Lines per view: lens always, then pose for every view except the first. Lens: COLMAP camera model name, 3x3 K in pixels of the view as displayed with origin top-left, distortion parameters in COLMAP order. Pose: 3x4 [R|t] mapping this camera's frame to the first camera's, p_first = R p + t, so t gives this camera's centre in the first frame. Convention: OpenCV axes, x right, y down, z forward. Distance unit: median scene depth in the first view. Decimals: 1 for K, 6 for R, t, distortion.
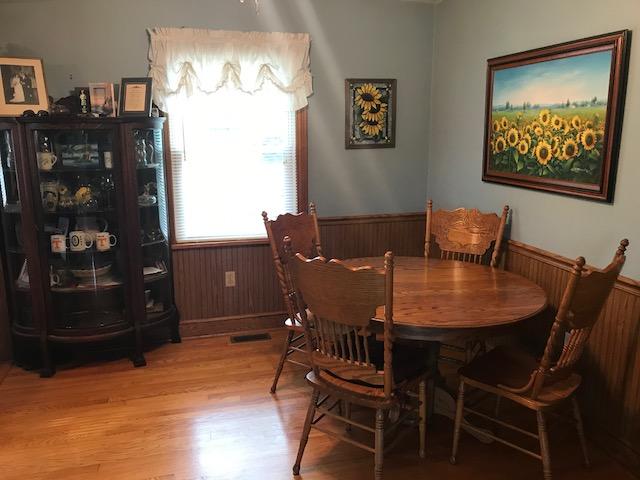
lens RADIAL K [[519.3, 0, 306.5], [0, 519.3, 235.5], [0, 0, 1]] dist [0.023397, -0.025490]
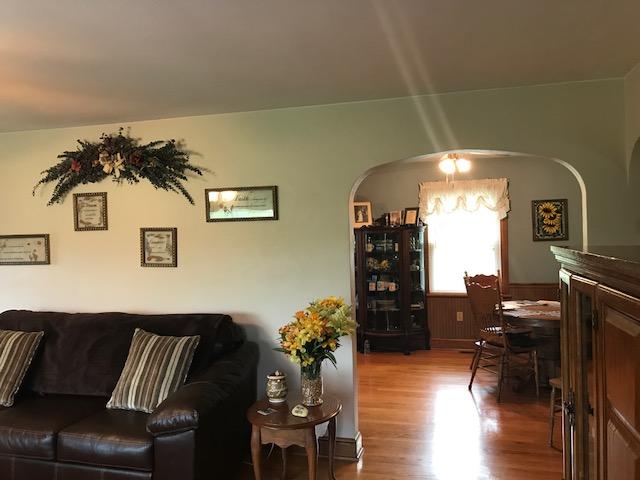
lens RADIAL K [[519.3, 0, 318.0], [0, 519.3, 241.0], [0, 0, 1]] dist [0.023397, -0.025490]
pose [[0.867766, -0.015128, -0.496742, 0.344864], [-0.080518, 0.982051, -0.170566, 0.192330], [0.490407, 0.188008, 0.850972, -0.843113]]
